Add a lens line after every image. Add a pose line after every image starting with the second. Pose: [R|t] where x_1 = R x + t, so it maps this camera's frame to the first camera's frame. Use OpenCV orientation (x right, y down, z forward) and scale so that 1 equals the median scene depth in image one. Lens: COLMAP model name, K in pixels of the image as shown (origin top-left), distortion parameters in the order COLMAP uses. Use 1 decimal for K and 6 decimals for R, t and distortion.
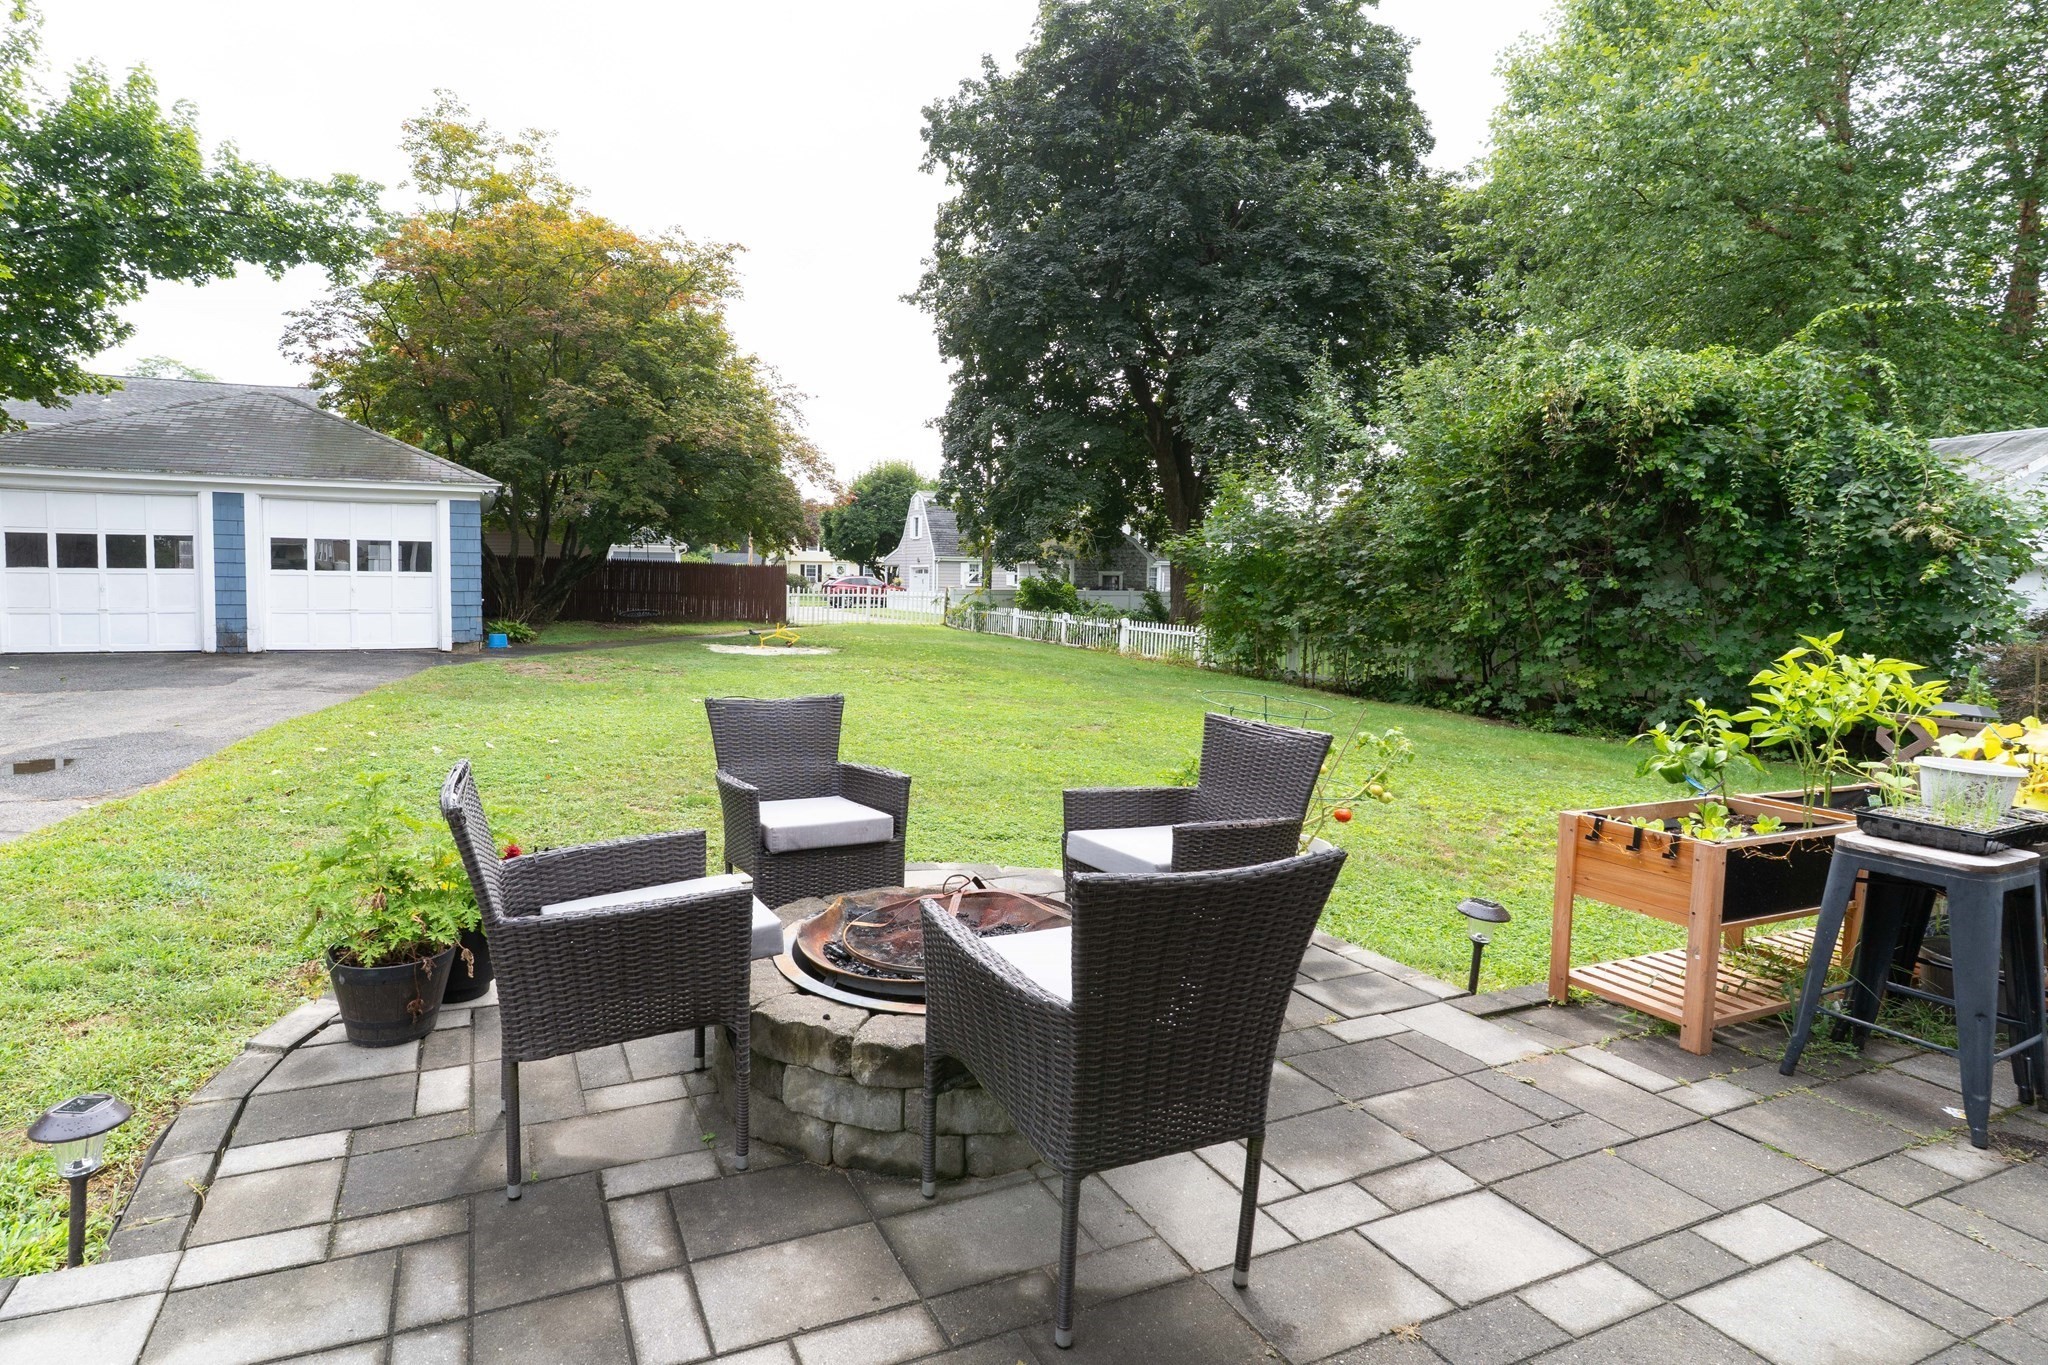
lens RADIAL K [[1130.2, 0, 1024.2], [0, 1130.2, 620.8], [0, 0, 1]] dist [-0.000751, -0.001147]
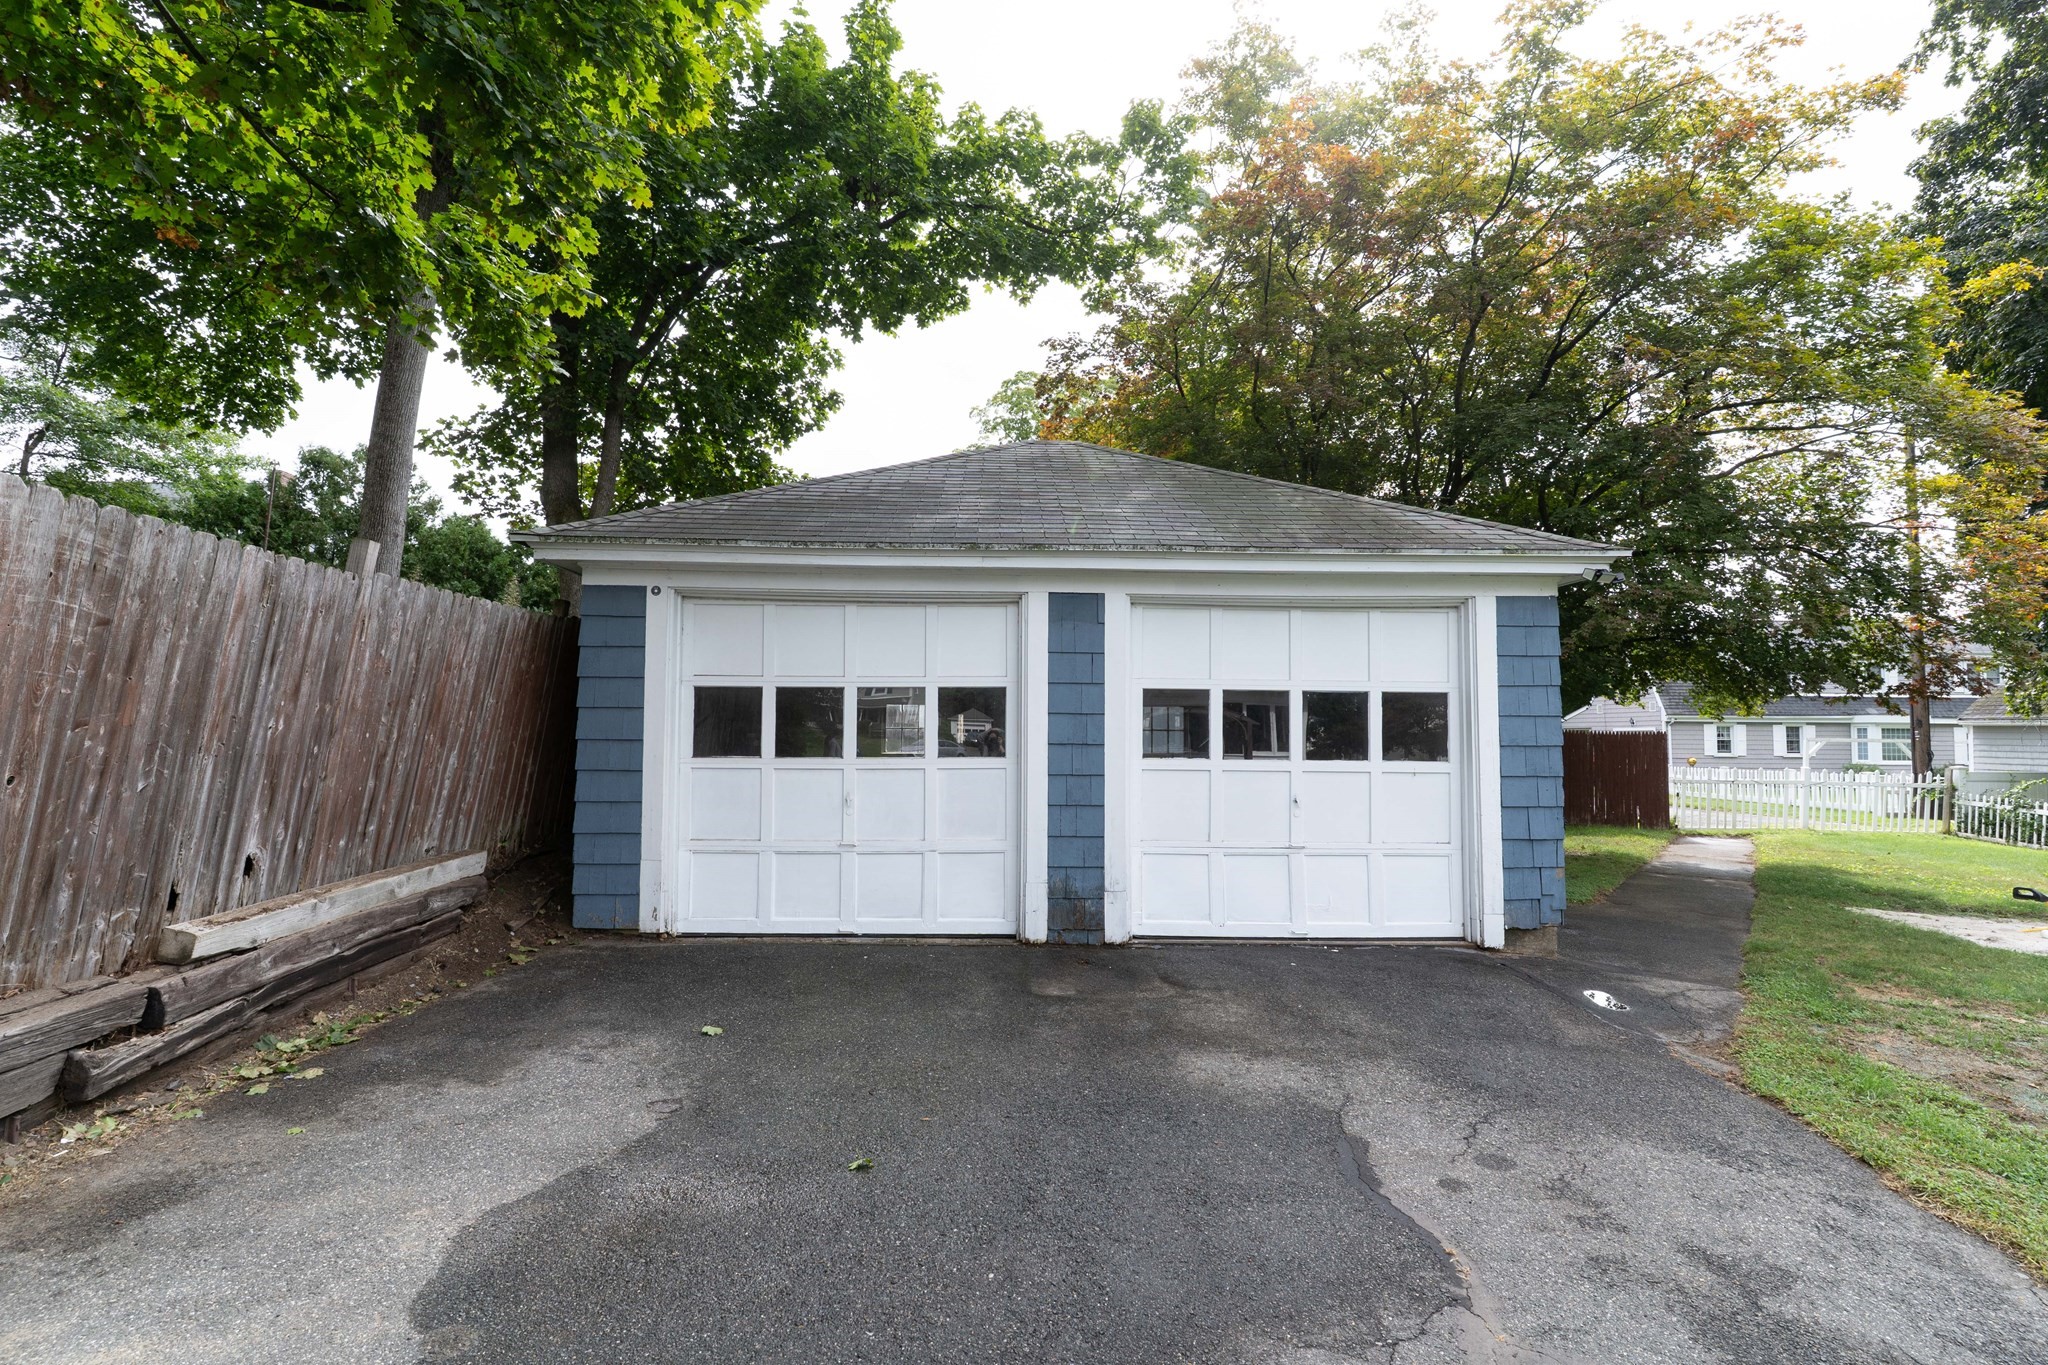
lens RADIAL K [[1130.2, 0, 1024.2], [0, 1130.2, 620.8], [0, 0, 1]] dist [-0.000751, -0.001147]
pose [[0.912961, -0.044041, -0.405663, -0.515595], [-0.012755, 0.990592, -0.136250, -0.036838], [0.407848, 0.129565, 0.903810, 0.548495]]
